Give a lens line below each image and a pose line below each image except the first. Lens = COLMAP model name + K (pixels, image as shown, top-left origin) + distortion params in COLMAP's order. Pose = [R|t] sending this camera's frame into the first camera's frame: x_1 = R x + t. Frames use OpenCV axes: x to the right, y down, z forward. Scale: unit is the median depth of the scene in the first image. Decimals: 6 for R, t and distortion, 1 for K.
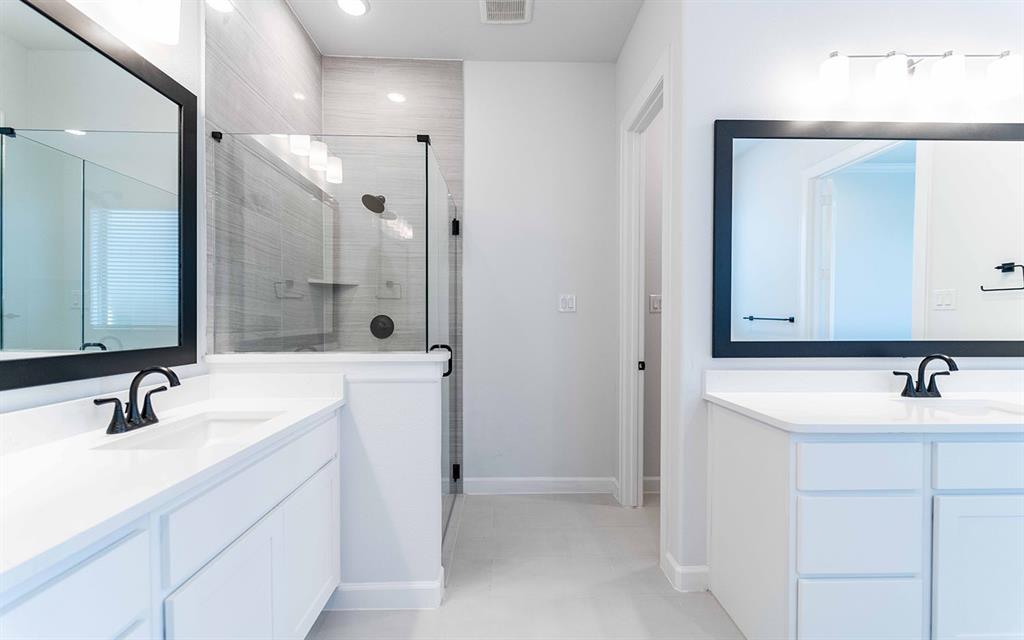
lens RADIAL K [[412.0, 0, 513.6], [0, 412.0, 323.2], [0, 0, 1]] dist [-0.002275, -0.000147]
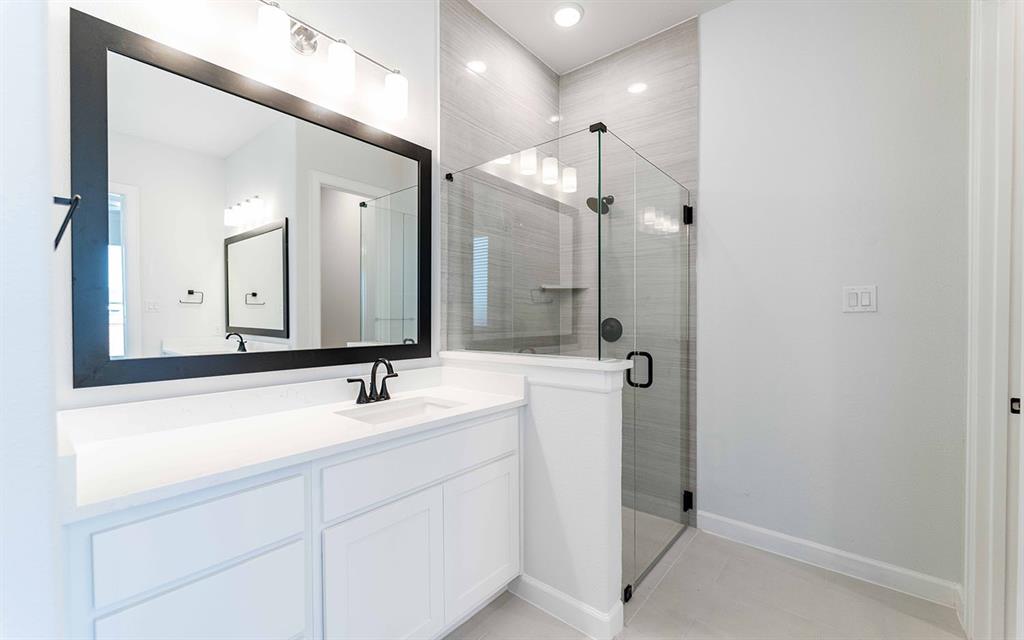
lens RADIAL K [[412.0, 0, 511.6], [0, 412.0, 324.3], [0, 0, 1]] dist [-0.002275, -0.000147]
pose [[0.745207, 0.005770, -0.666808, 0.249702], [-0.004786, 0.999983, 0.003303, -0.010579], [0.666816, 0.000730, 0.745222, 0.183490]]
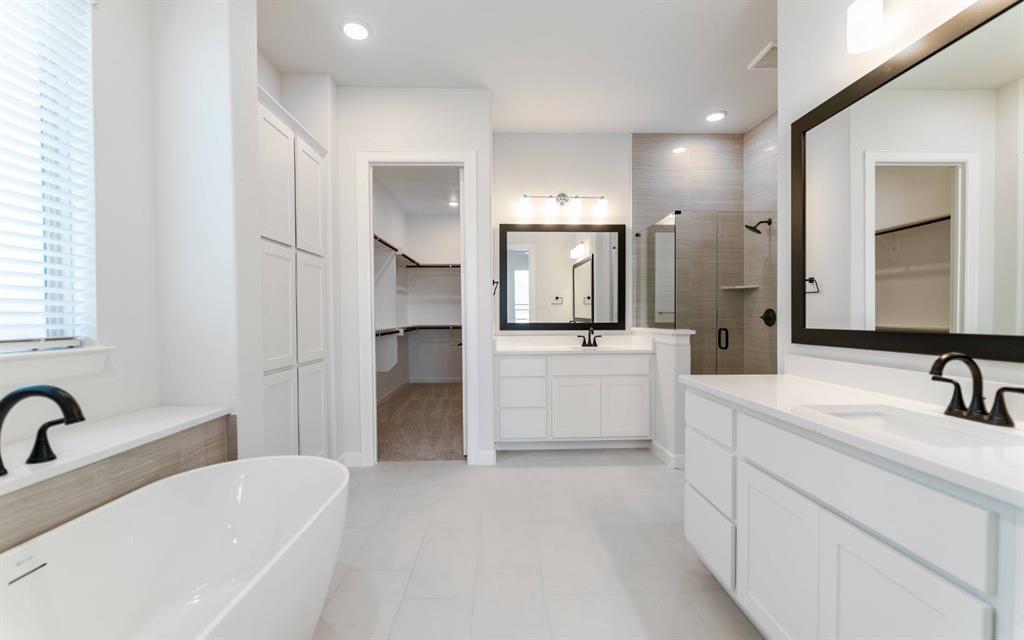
lens RADIAL K [[412.0, 0, 513.0], [0, 412.0, 320.4], [0, 0, 1]] dist [-0.002275, -0.000147]
pose [[0.005048, 0.007313, -0.999961, 1.576304], [-0.007658, 0.999944, 0.007274, 0.022572], [0.999958, 0.007621, 0.005104, 0.266504]]
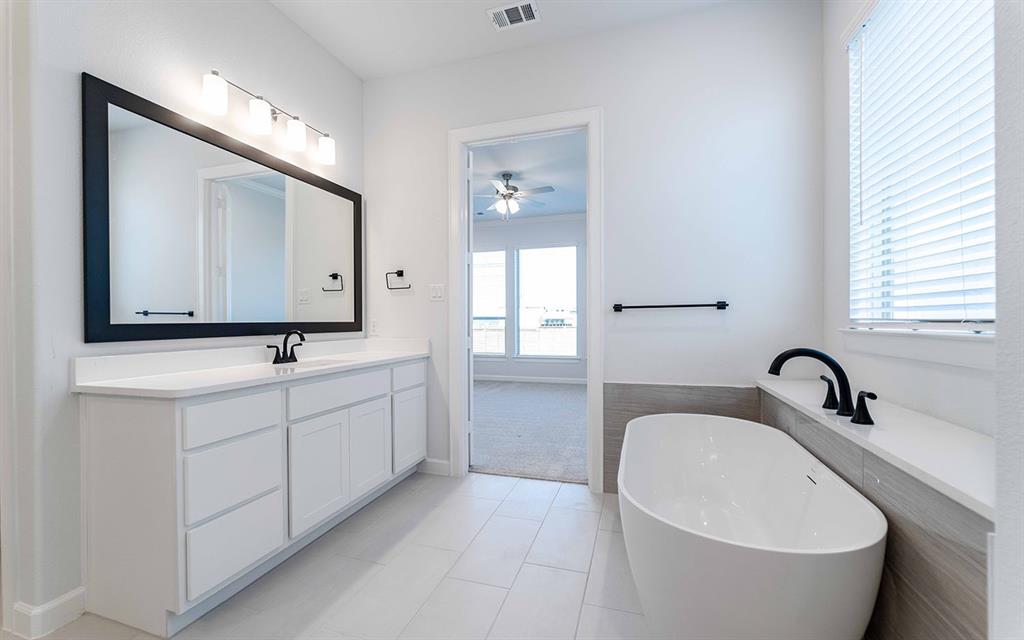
lens RADIAL K [[412.0, 0, 507.4], [0, 412.0, 323.9], [0, 0, 1]] dist [-0.002275, -0.000147]
pose [[0.329590, -0.009001, 0.944081, -0.043003], [0.019746, 0.999802, 0.002639, 0.059095], [-0.943918, 0.017773, 0.329702, -0.132953]]
